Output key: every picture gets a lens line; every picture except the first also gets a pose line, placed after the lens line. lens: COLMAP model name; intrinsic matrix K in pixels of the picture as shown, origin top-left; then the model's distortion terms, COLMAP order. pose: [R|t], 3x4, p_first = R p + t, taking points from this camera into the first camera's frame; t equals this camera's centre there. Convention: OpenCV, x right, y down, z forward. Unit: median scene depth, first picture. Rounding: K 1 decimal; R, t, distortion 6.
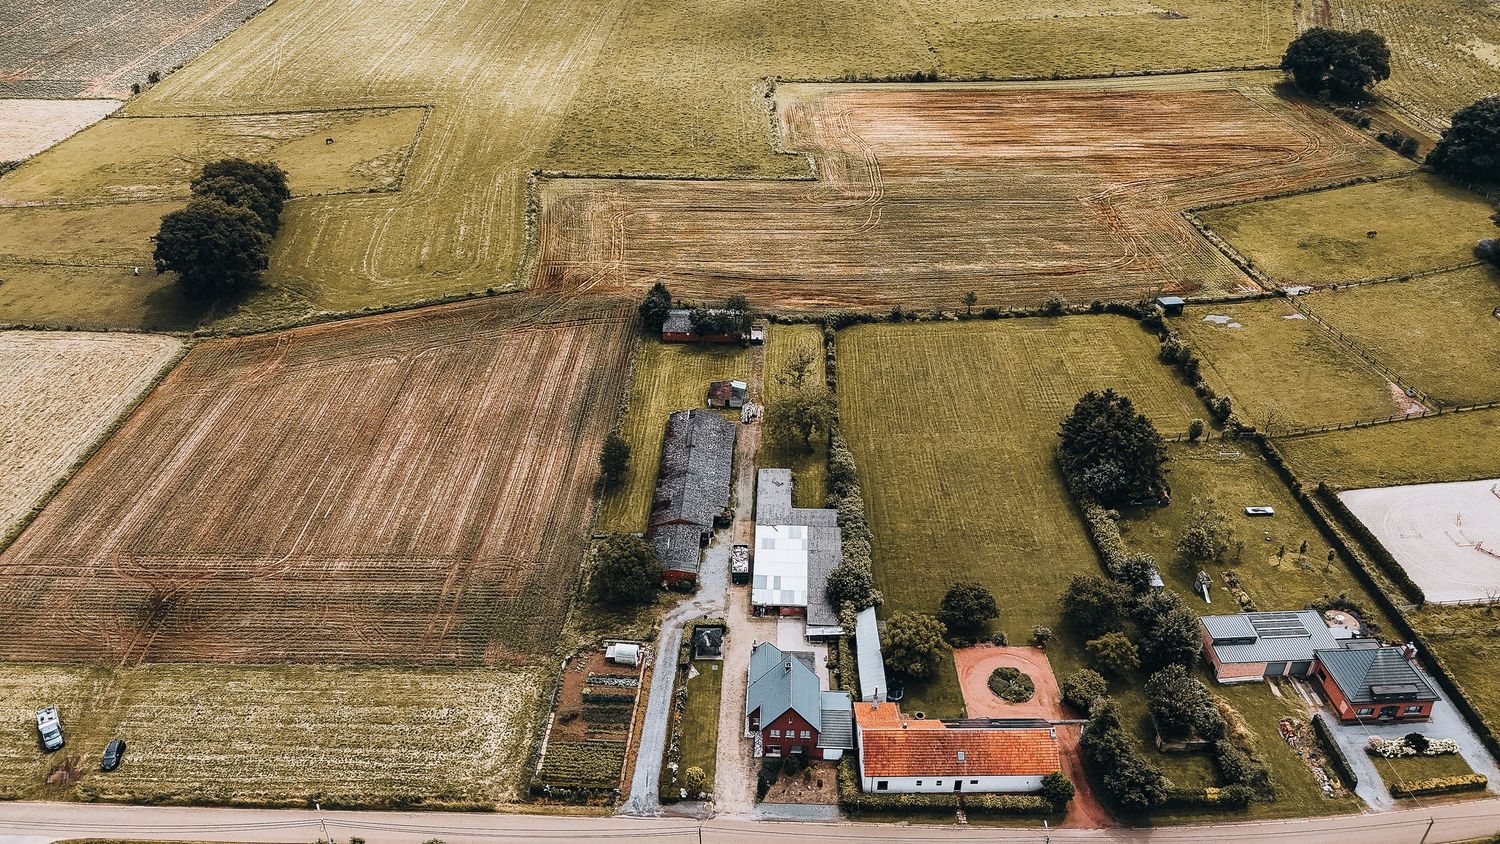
lens RADIAL K [[1106.3, 0, 750.0], [0, 1106.3, 422.0], [0, 0, 1]] dist [0.087954, -0.097460]
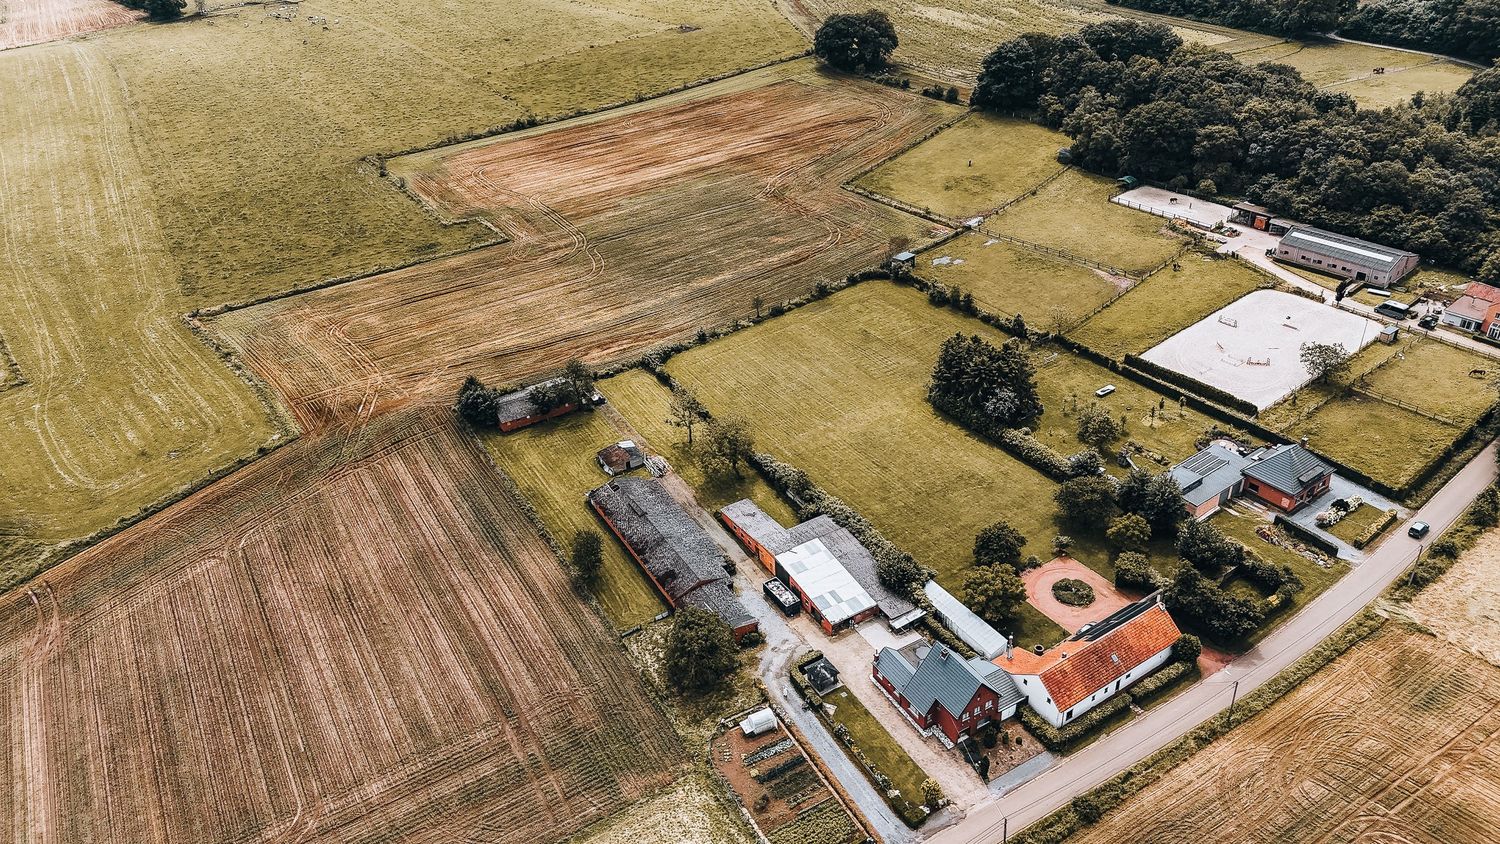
lens RADIAL K [[1106.3, 0, 750.0], [0, 1106.3, 422.0], [0, 0, 1]] dist [0.087954, -0.097460]
pose [[0.842446, -0.320660, 0.432968, -0.328182], [0.336544, 0.940736, 0.041888, -0.055961], [-0.420740, 0.110424, 0.900435, 0.082925]]
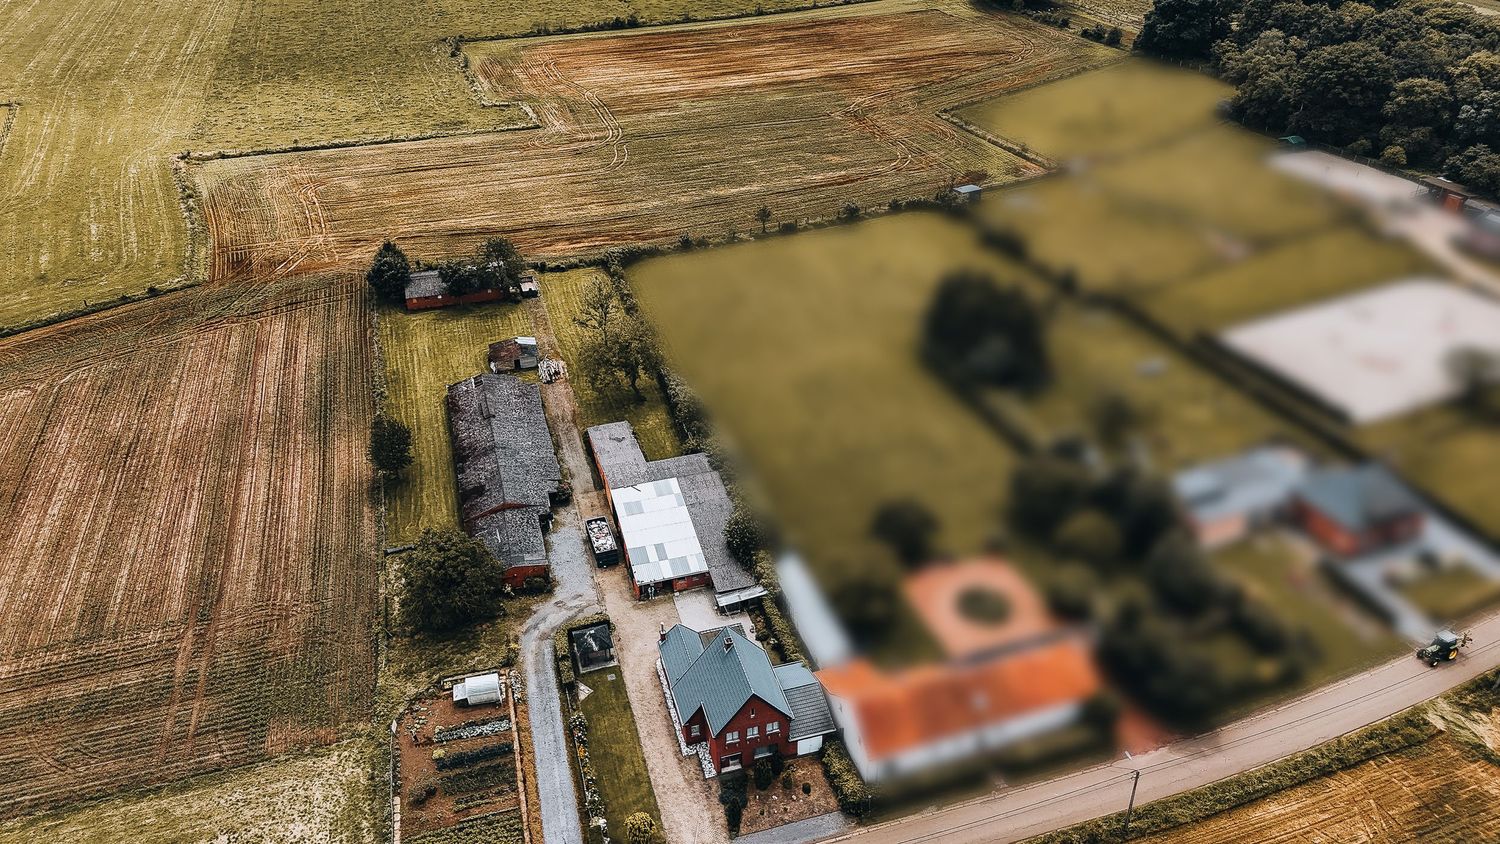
lens RADIAL K [[1108.7, 0, 750.0], [0, 1108.7, 422.0], [0, 0, 1]] dist [0.065037, -0.054061]
pose [[0.947689, -0.178906, 0.264346, -0.078191], [0.186282, 0.982492, -0.002890, 0.055143], [-0.259201, 0.051982, 0.964424, 0.192610]]
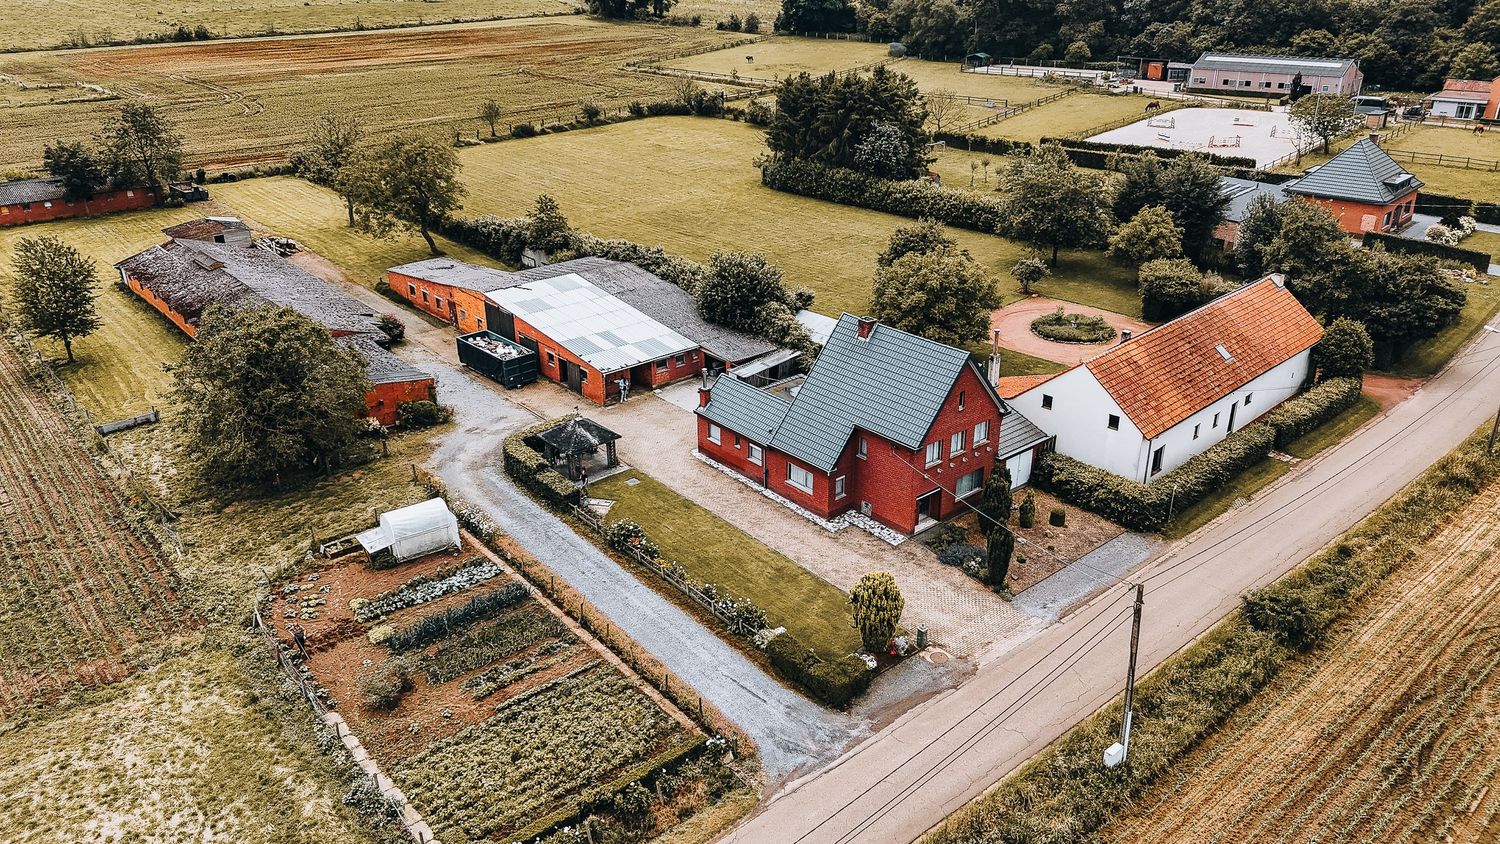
lens RADIAL K [[1106.3, 0, 750.0], [0, 1106.3, 422.0], [0, 0, 1]] dist [0.087954, -0.097460]
pose [[0.735641, -0.279601, 0.616973, -0.180383], [0.381300, 0.923750, -0.036011, 0.167804], [-0.559859, 0.261743, 0.786160, 0.464242]]
